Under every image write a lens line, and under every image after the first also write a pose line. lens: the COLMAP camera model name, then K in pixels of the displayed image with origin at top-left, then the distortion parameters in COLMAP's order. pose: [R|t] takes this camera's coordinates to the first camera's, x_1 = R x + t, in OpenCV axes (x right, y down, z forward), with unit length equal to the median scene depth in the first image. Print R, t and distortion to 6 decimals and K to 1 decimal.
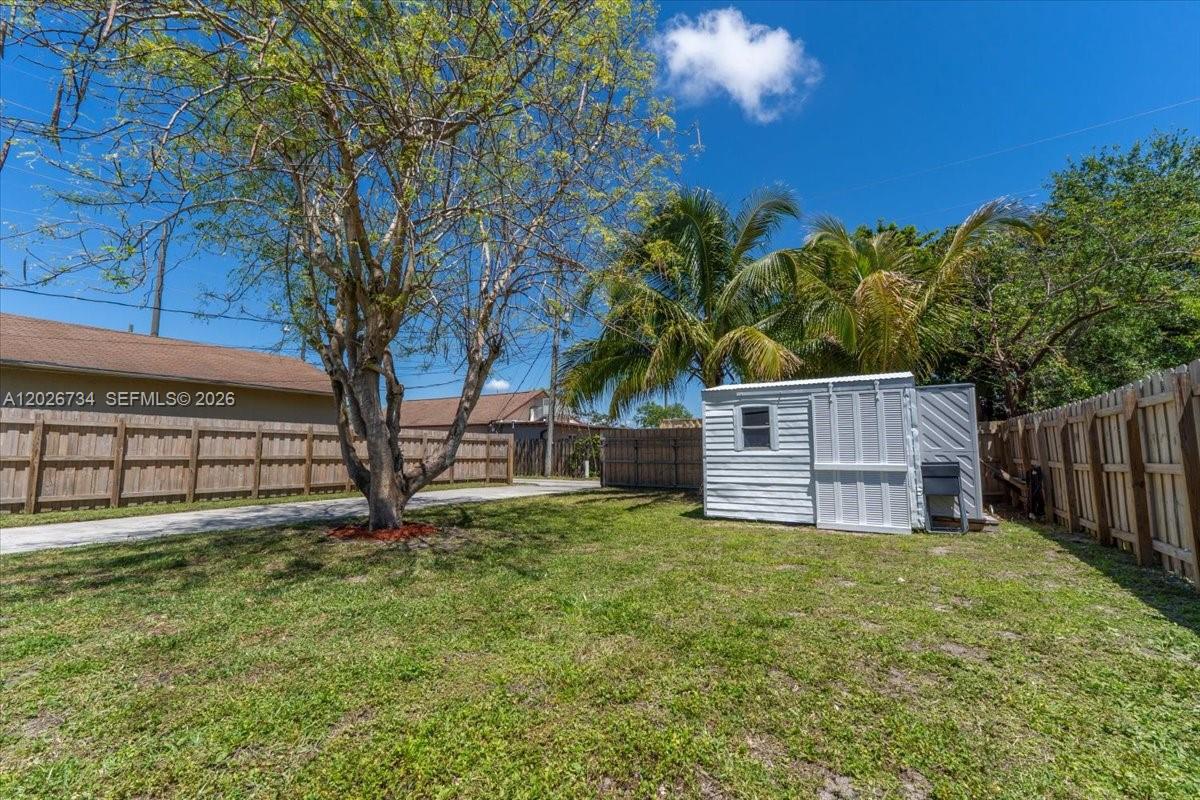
lens RADIAL K [[508.7, 0, 600.0], [0, 508.7, 400.0], [0, 0, 1]] dist [0.012596, -0.000656]
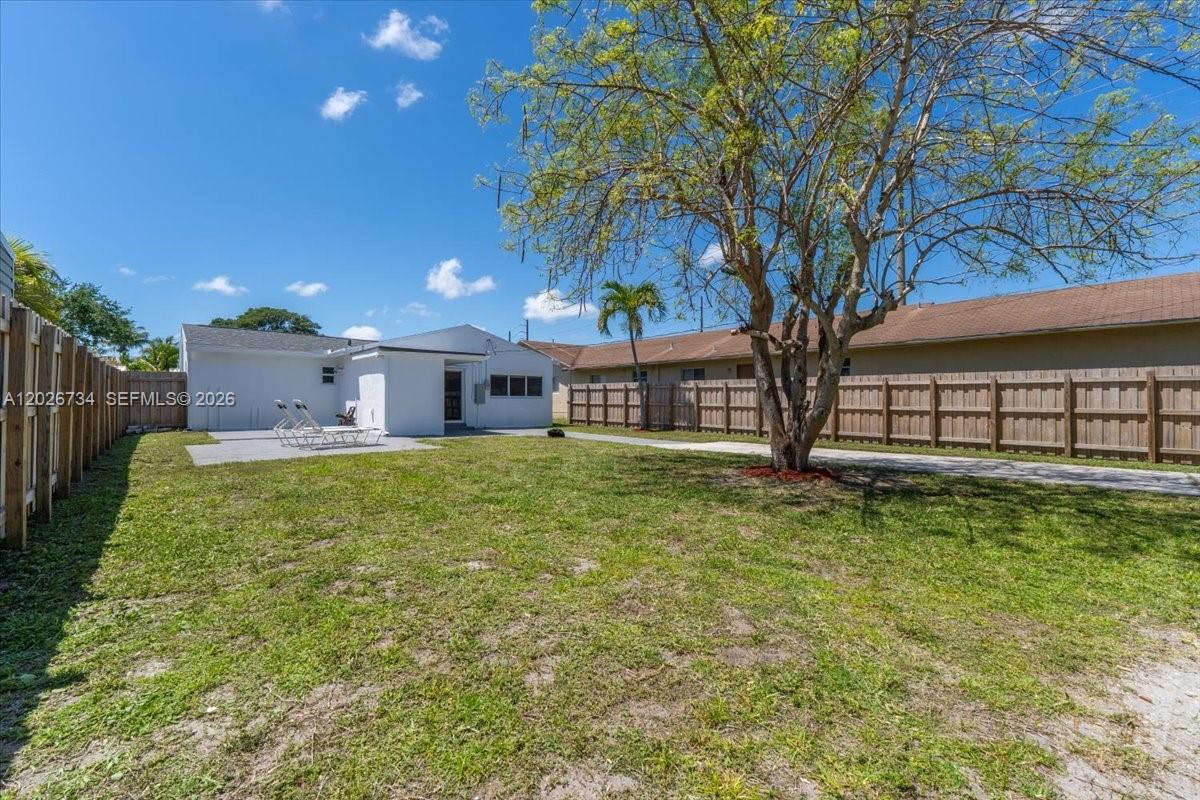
lens RADIAL K [[498.1, 0, 627.7], [0, 498.1, 400.2], [0, 0, 1]] dist [-0.000087, -0.000149]
pose [[-0.264937, -0.008422, -0.964229, 0.502131], [0.091391, 0.995241, -0.033804, 0.076435], [0.959925, -0.097078, -0.262906, 0.715723]]
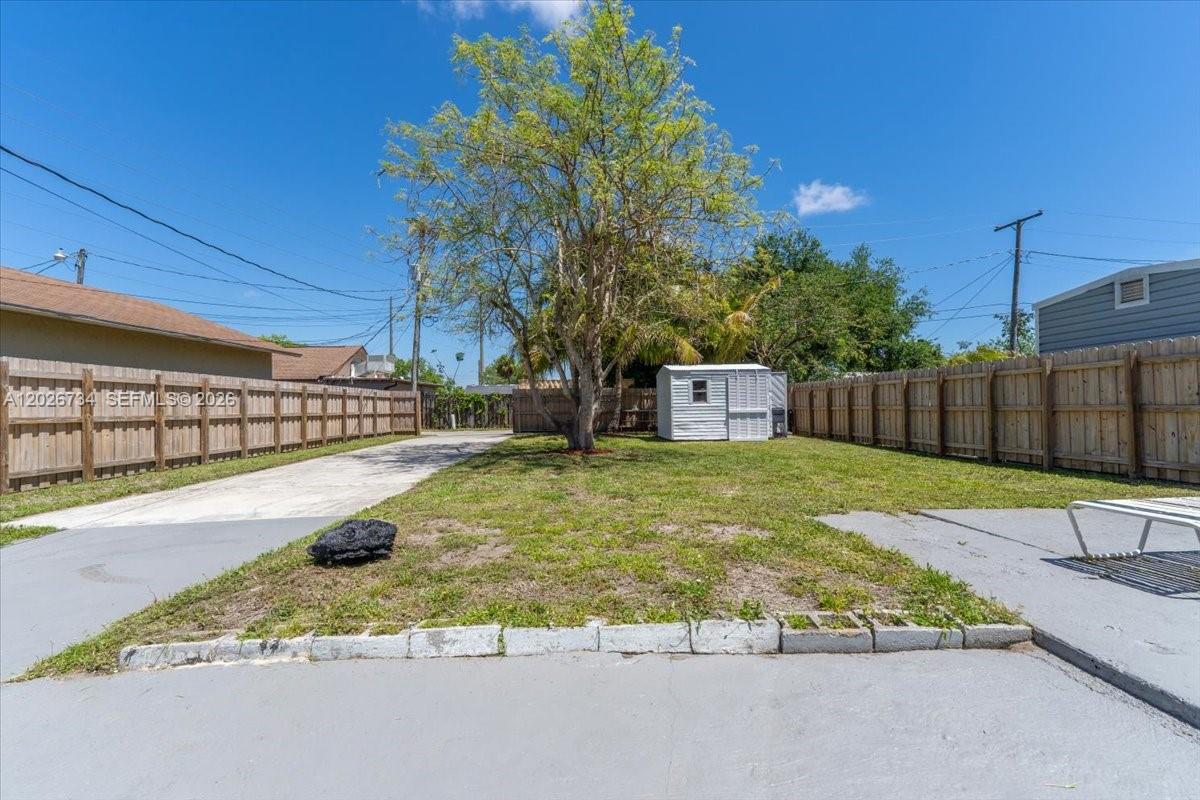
lens RADIAL K [[508.7, 0, 600.0], [0, 508.7, 400.0], [0, 0, 1]] dist [0.012596, -0.000656]
pose [[0.836268, -0.006062, 0.548287, -0.986173], [-0.042842, 0.996160, 0.076359, -0.039687], [-0.546644, -0.087346, 0.832797, -0.346660]]
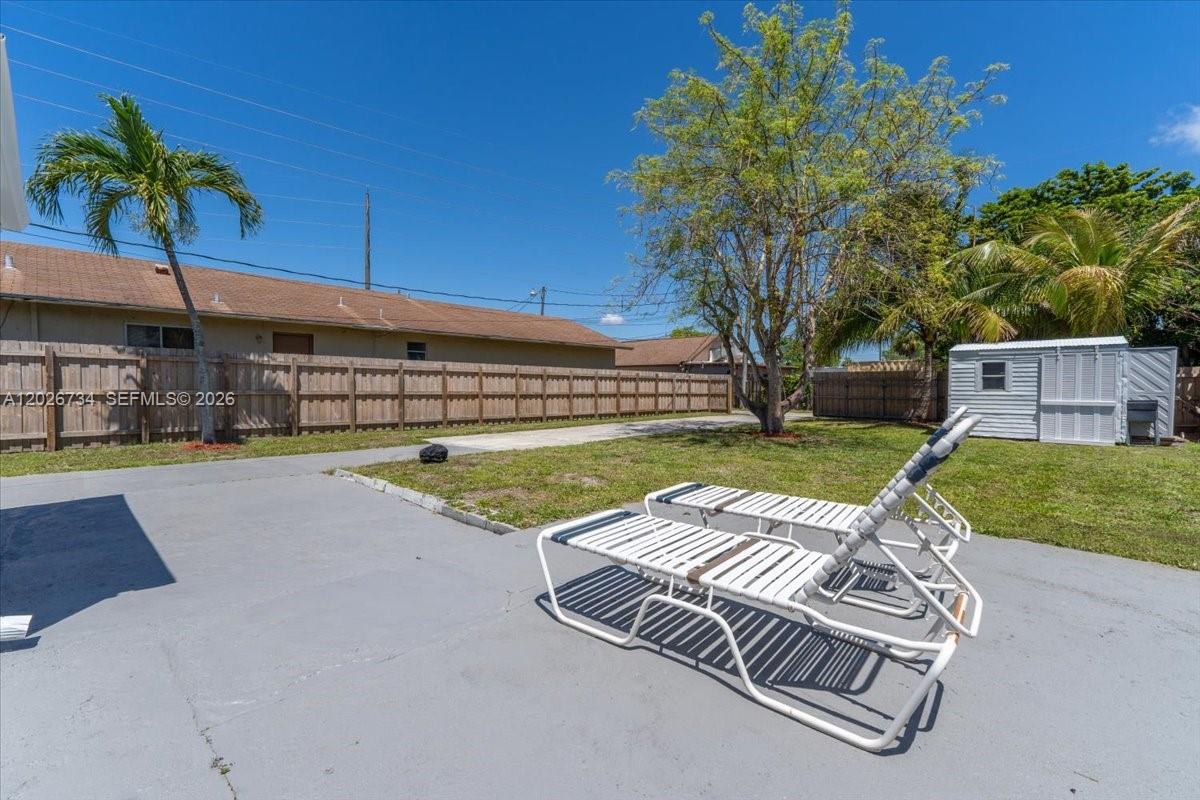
lens RADIAL K [[508.7, 0, 600.0], [0, 508.7, 400.0], [0, 0, 1]] dist [0.012596, -0.000656]
pose [[0.977330, 0.009372, -0.211515, -0.480986], [0.018022, 0.991711, 0.127217, -0.084645], [0.210954, -0.128145, 0.969060, -0.675087]]
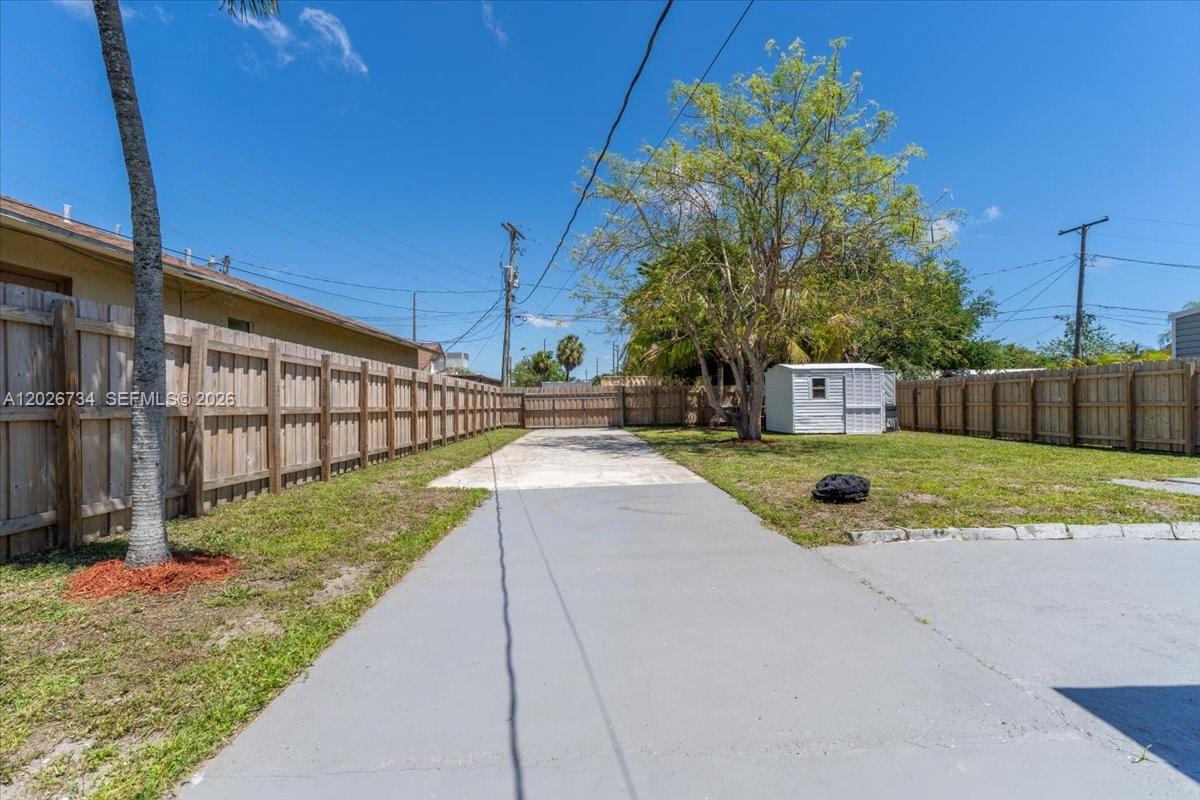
lens RADIAL K [[521.2, 0, 600.0], [0, 521.2, 400.0], [0, 0, 1]] dist [-0.005235, -0.000715]
pose [[0.844532, -0.005755, 0.535473, -1.474476], [-0.045613, 0.995535, 0.082639, -0.030011], [-0.533558, -0.094216, 0.840499, -0.267744]]
